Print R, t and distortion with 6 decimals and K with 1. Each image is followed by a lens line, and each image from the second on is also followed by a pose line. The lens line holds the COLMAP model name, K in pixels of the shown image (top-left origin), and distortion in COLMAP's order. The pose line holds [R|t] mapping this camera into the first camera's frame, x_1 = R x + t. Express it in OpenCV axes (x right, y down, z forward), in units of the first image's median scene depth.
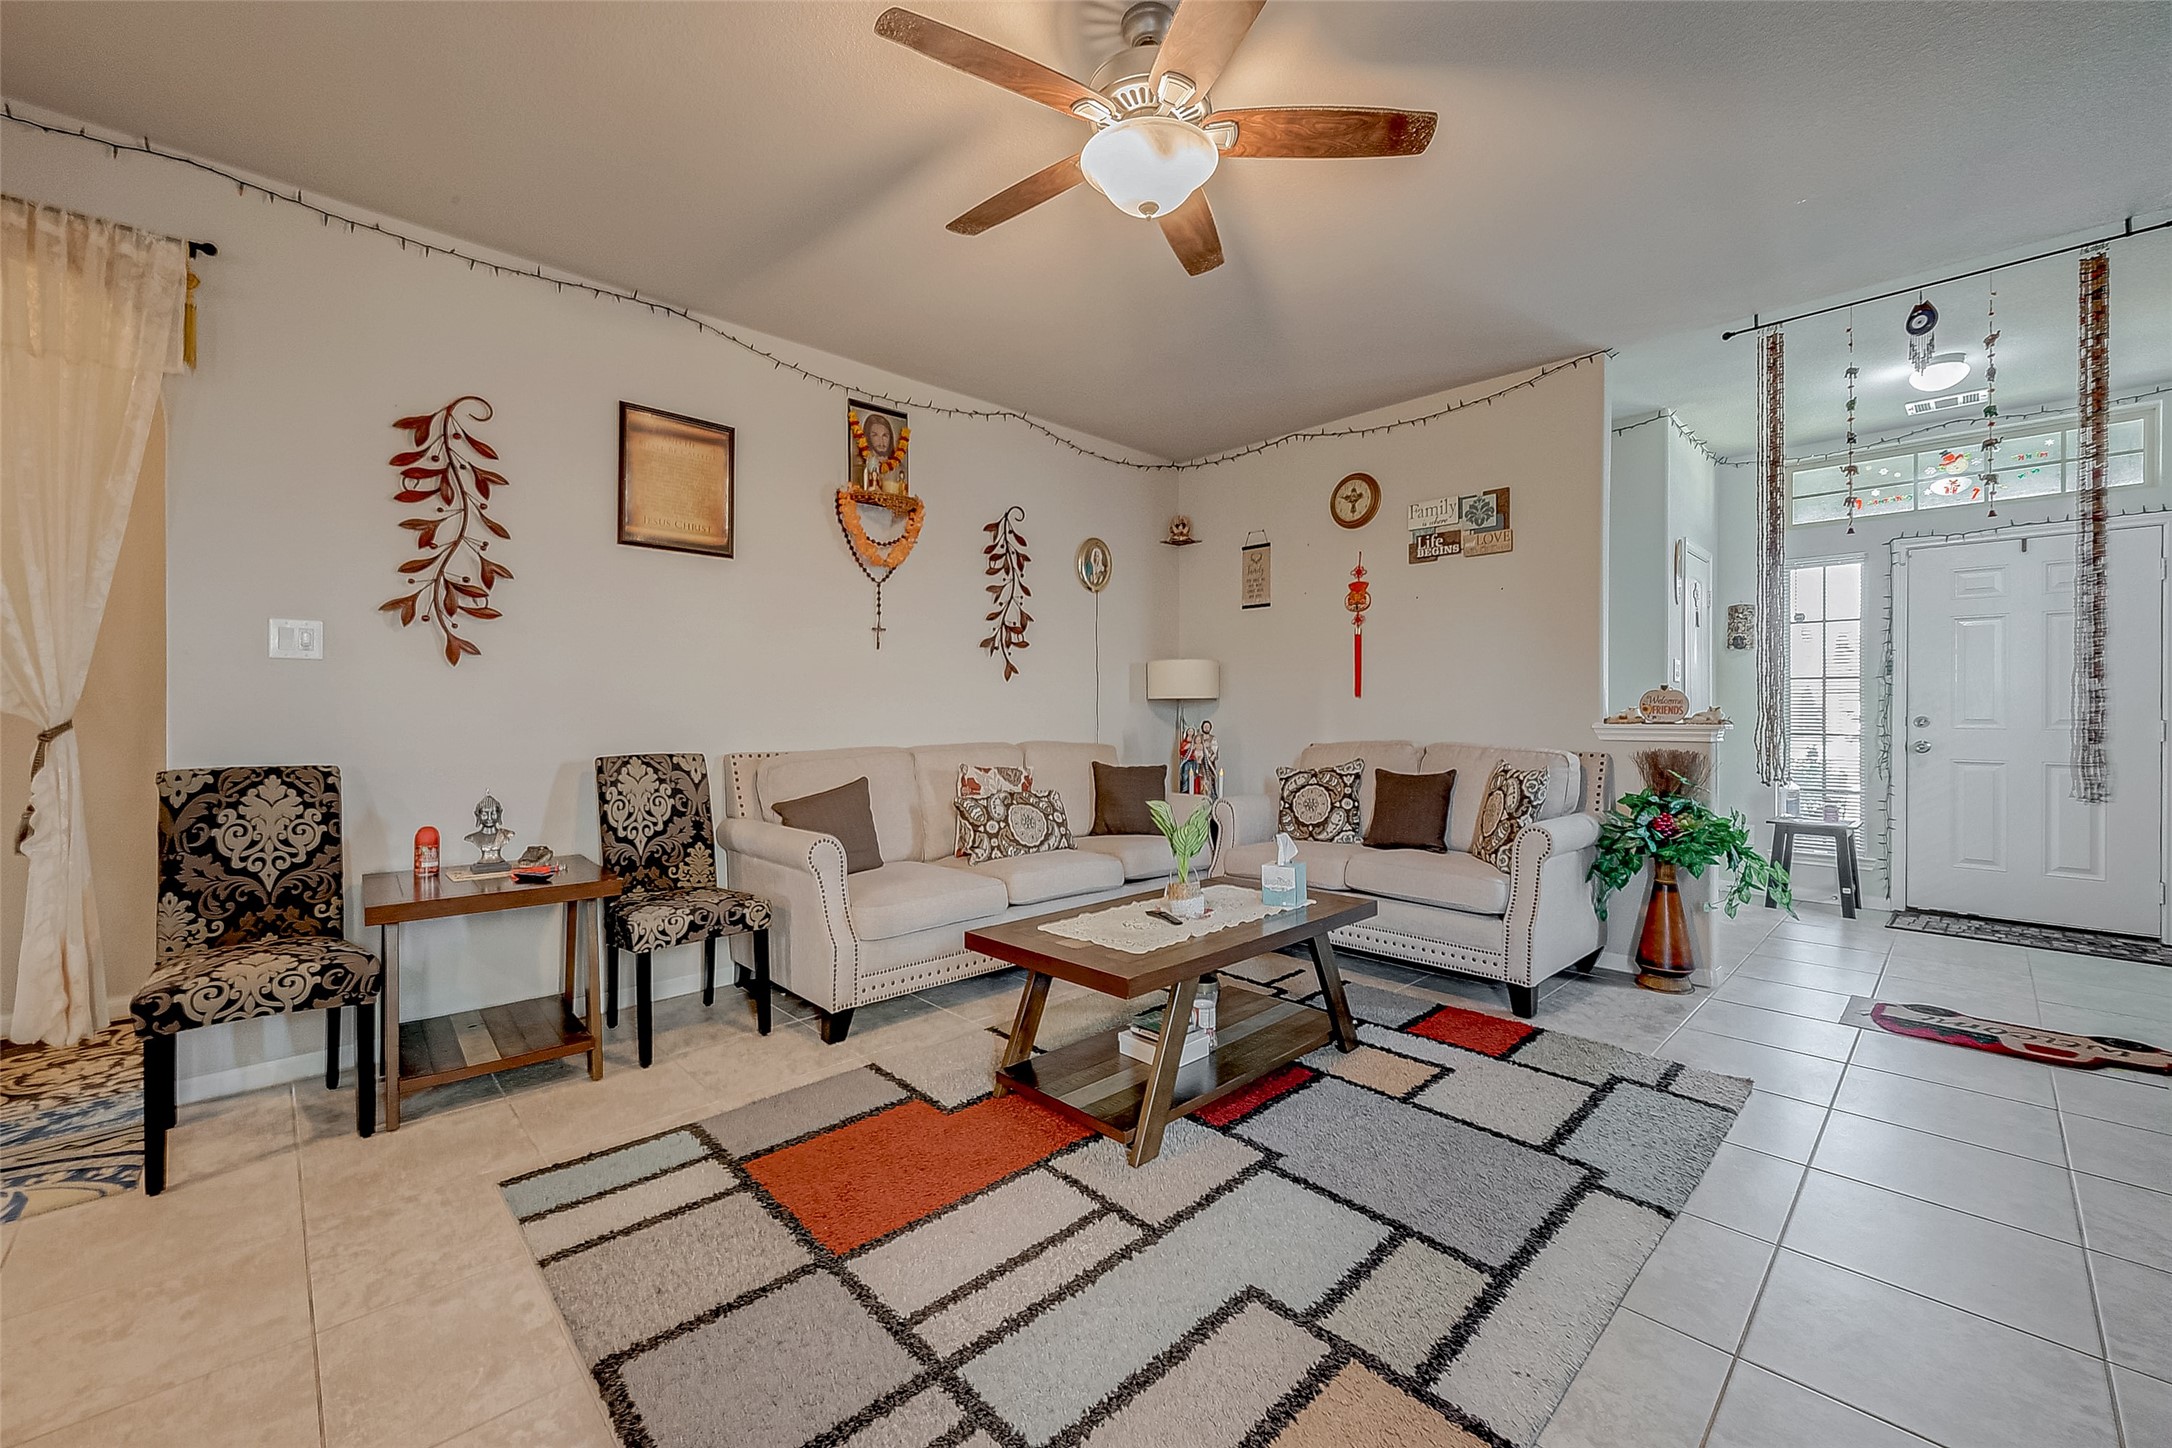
lens RADIAL K [[870.7, 0, 1081.5], [0, 870.7, 714.7], [0, 0, 1]] dist [-0.000342, -0.000293]
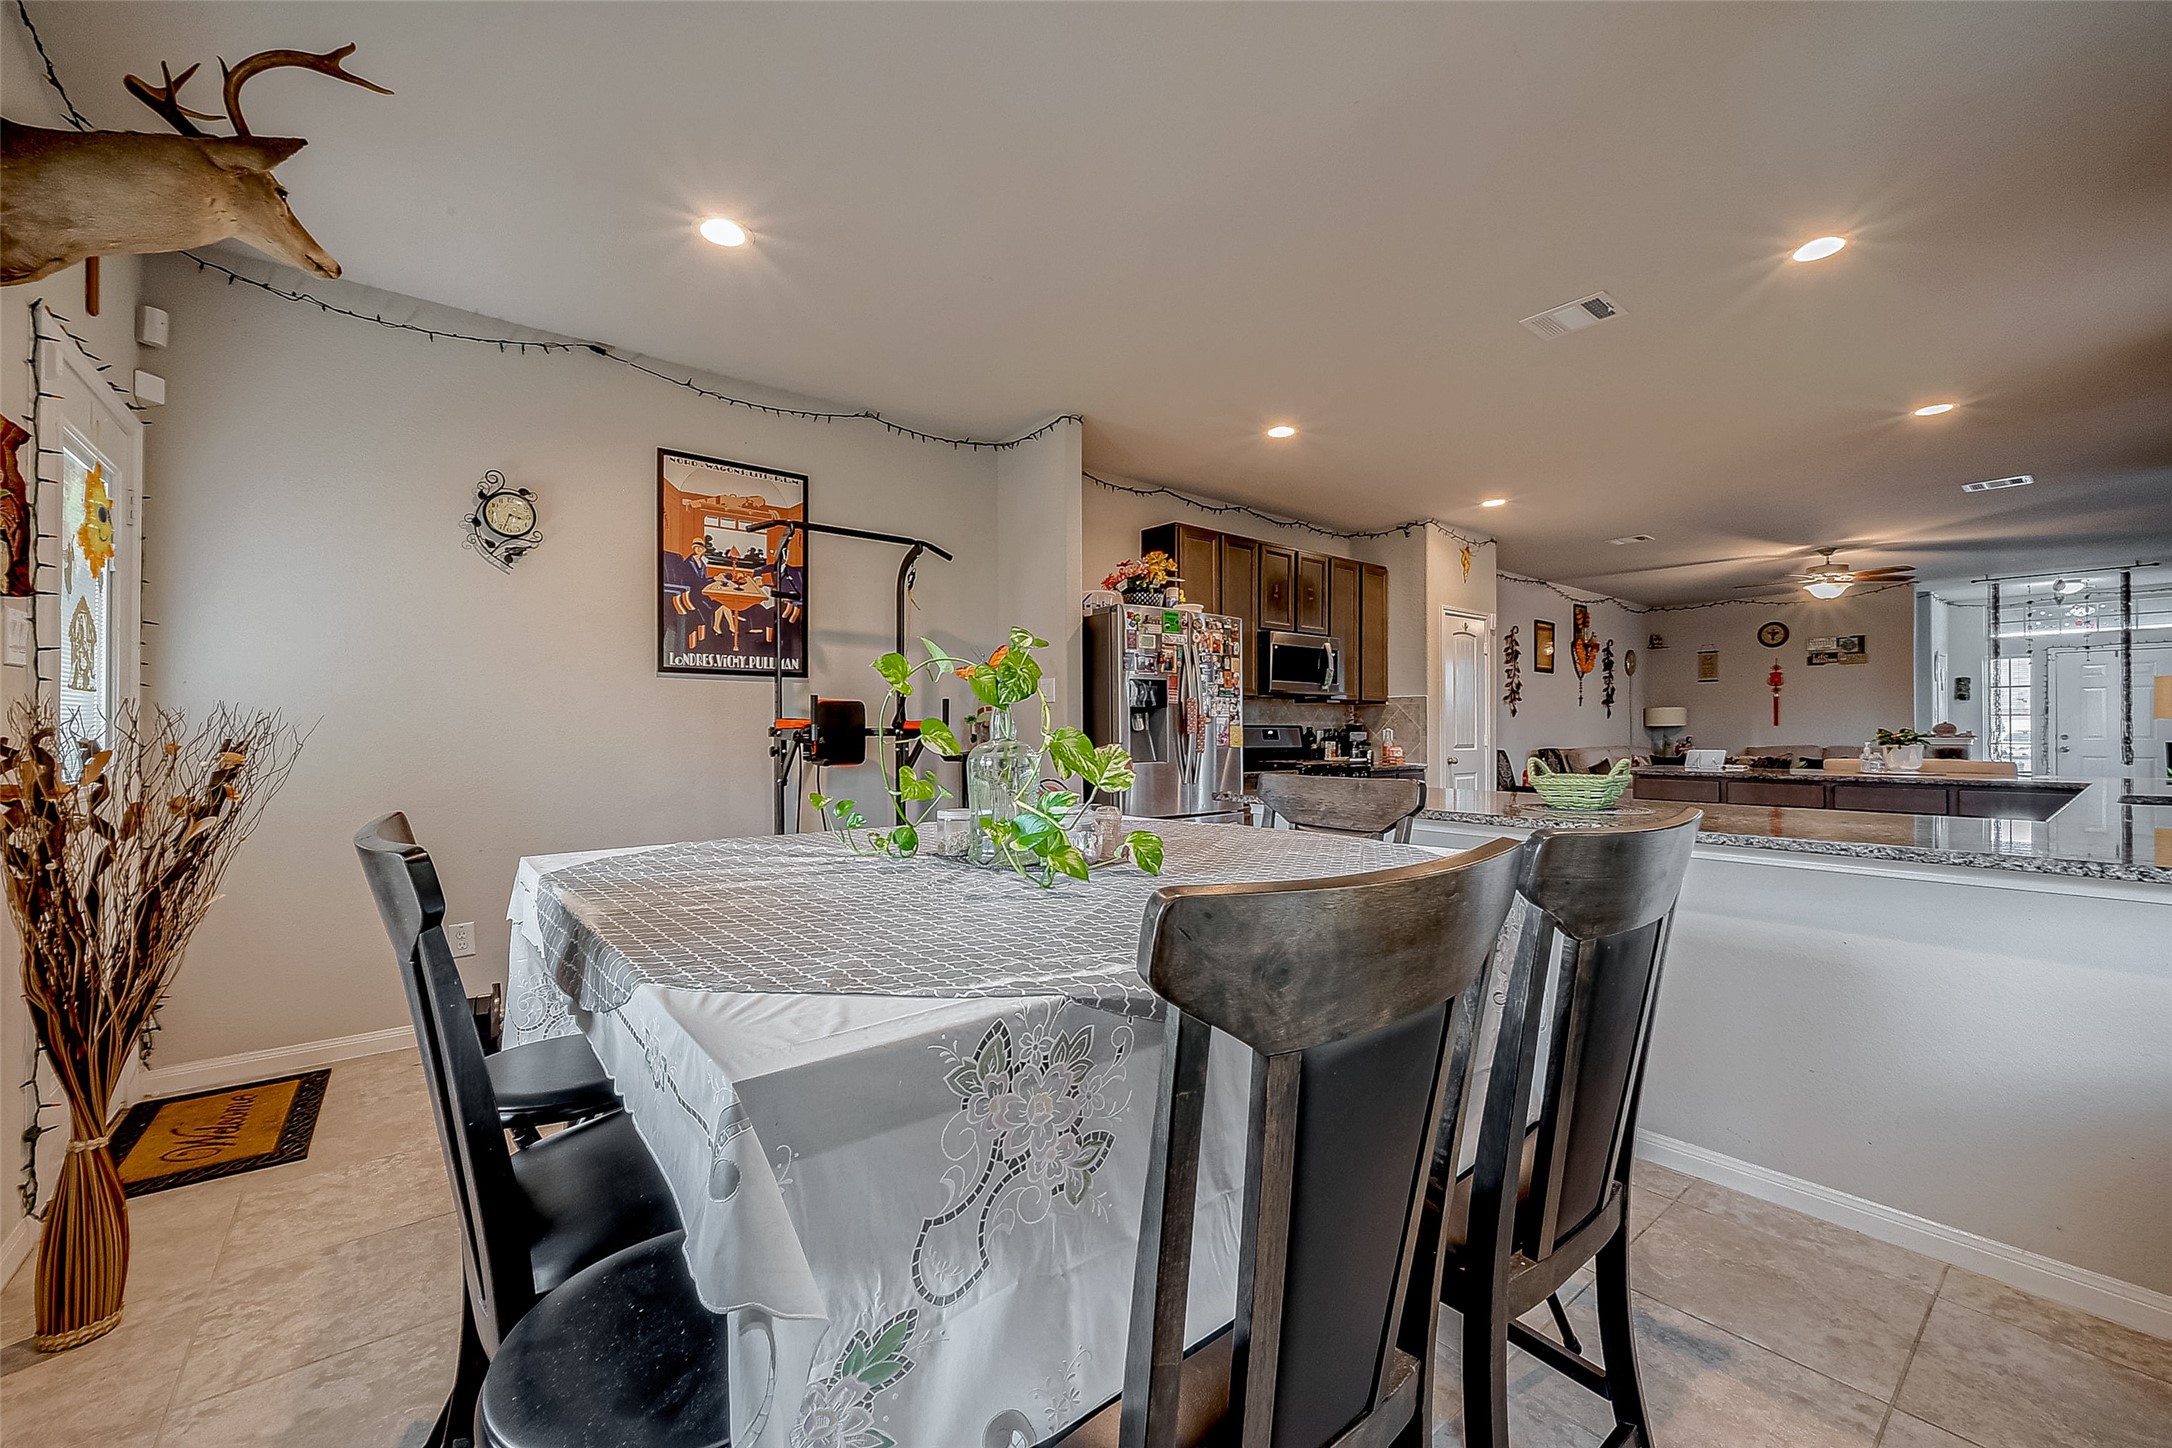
lens RADIAL K [[842.6, 0, 1076.4], [0, 842.6, 725.0], [0, 0, 1]] dist [0.000252, -0.004042]
pose [[0.994181, -0.001583, -0.107711, -1.301145], [0.000427, 0.999942, -0.010757, -0.000458], [0.107722, 0.010648, 0.994124, -1.384626]]
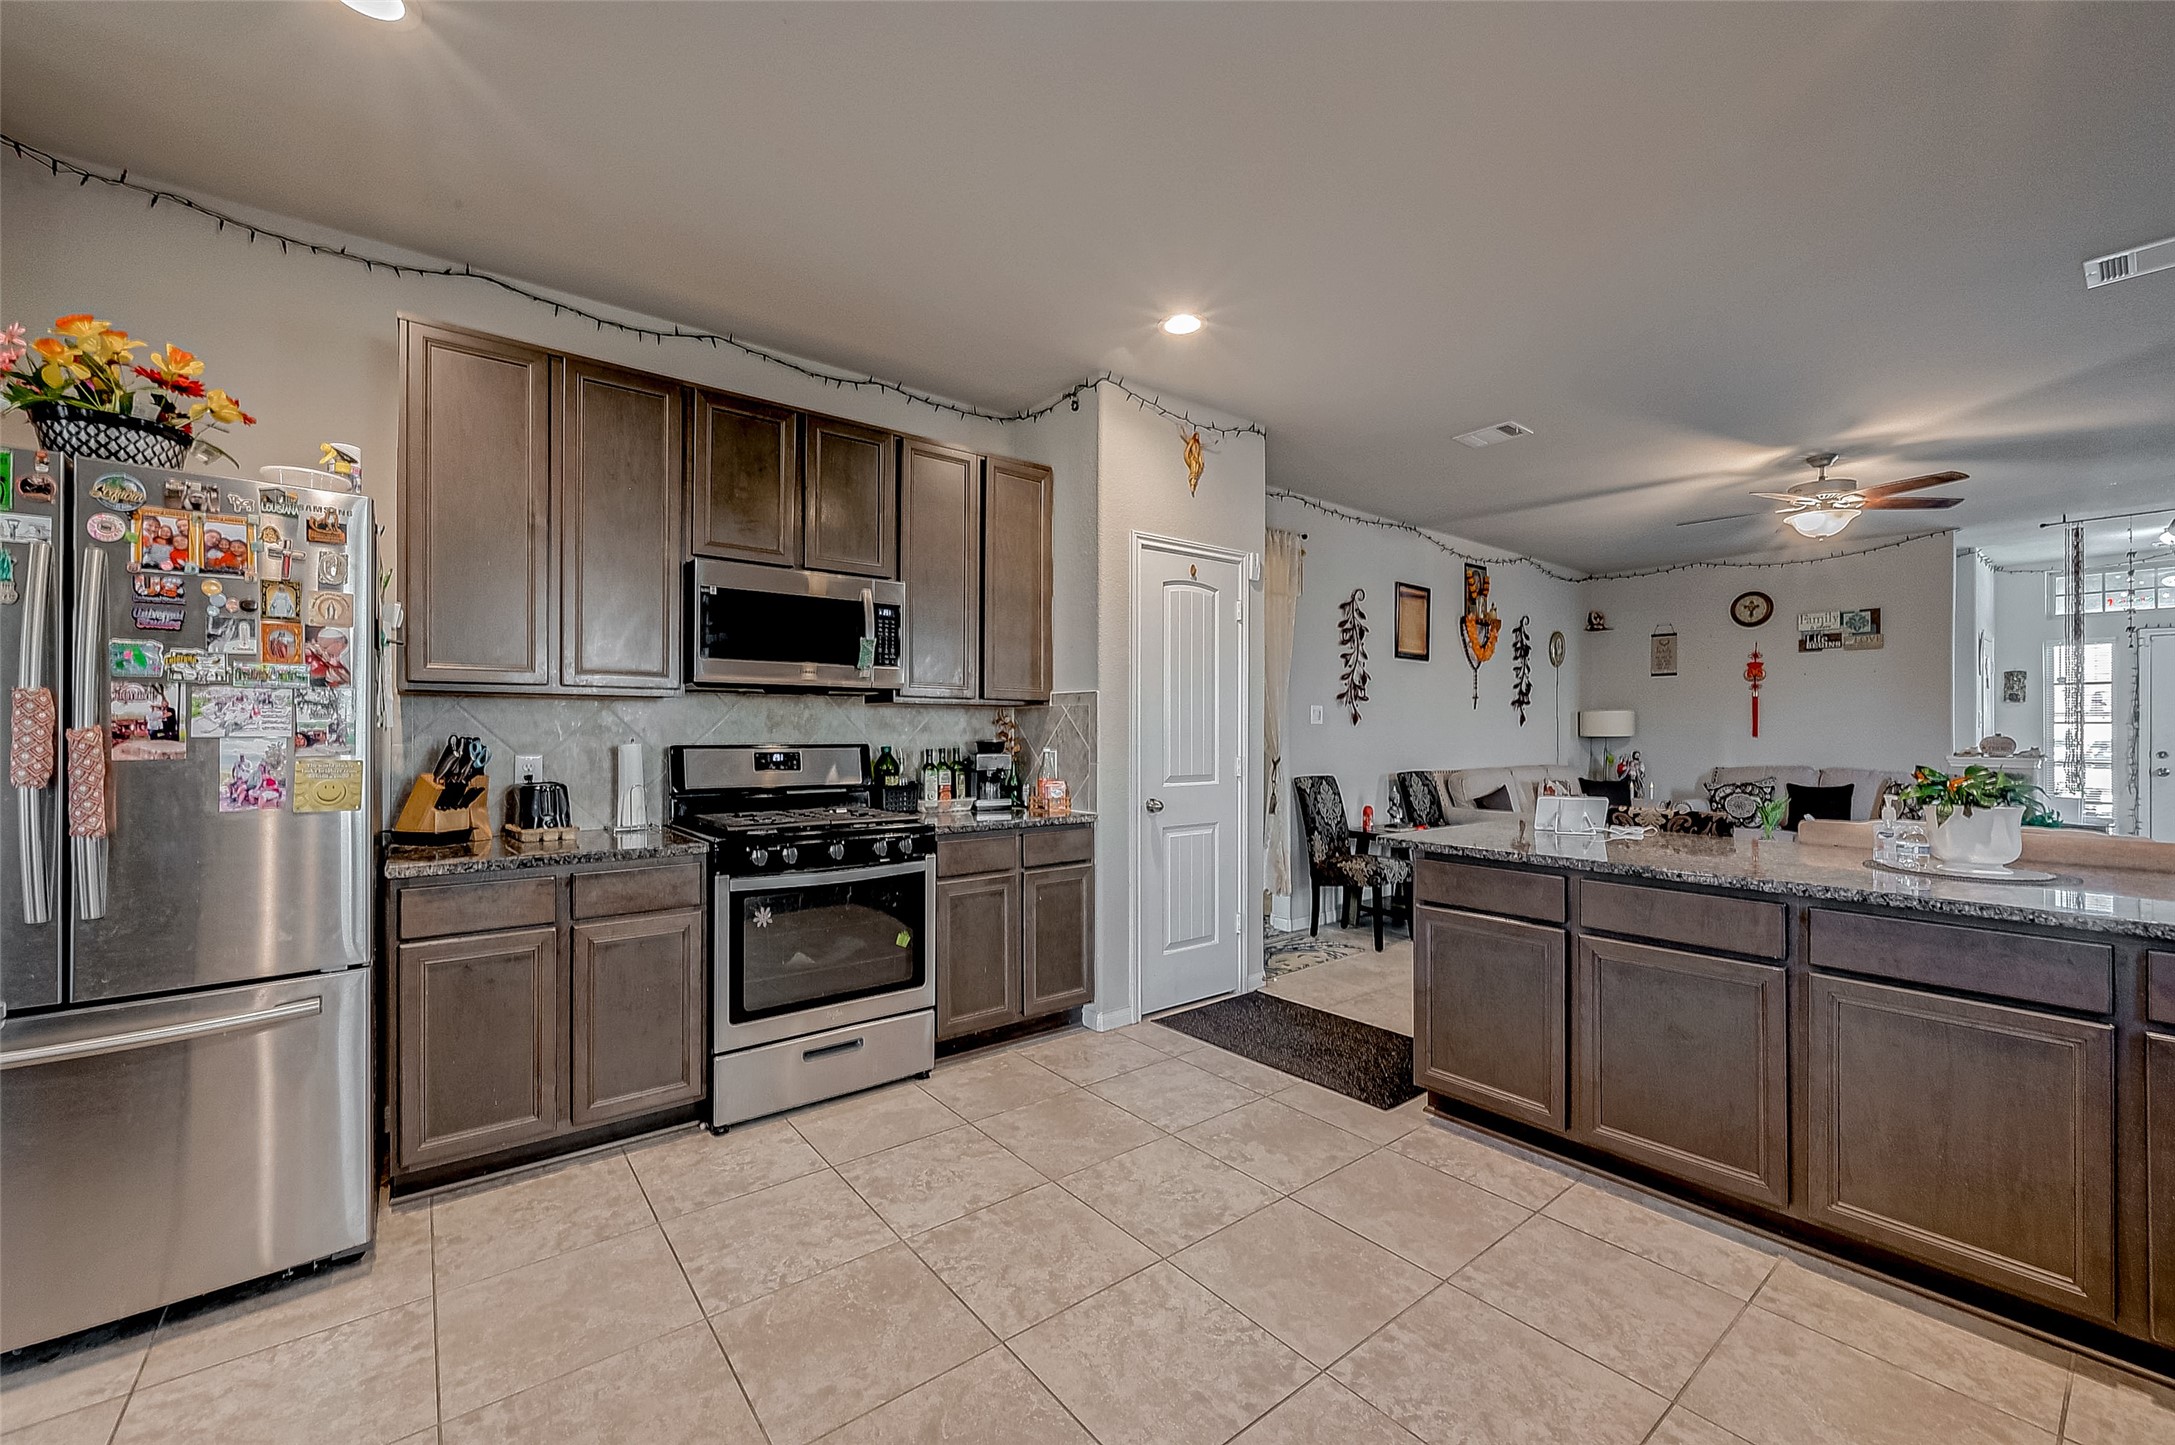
lens RADIAL K [[862.4, 0, 1082.9], [0, 862.4, 726.6], [0, 0, 1]] dist [-0.000302, -0.000575]
pose [[0.995113, 0.001725, -0.098723, -0.785312], [-0.002579, 0.999960, -0.008518, -0.024950], [0.098705, 0.008731, 0.995078, -0.695135]]
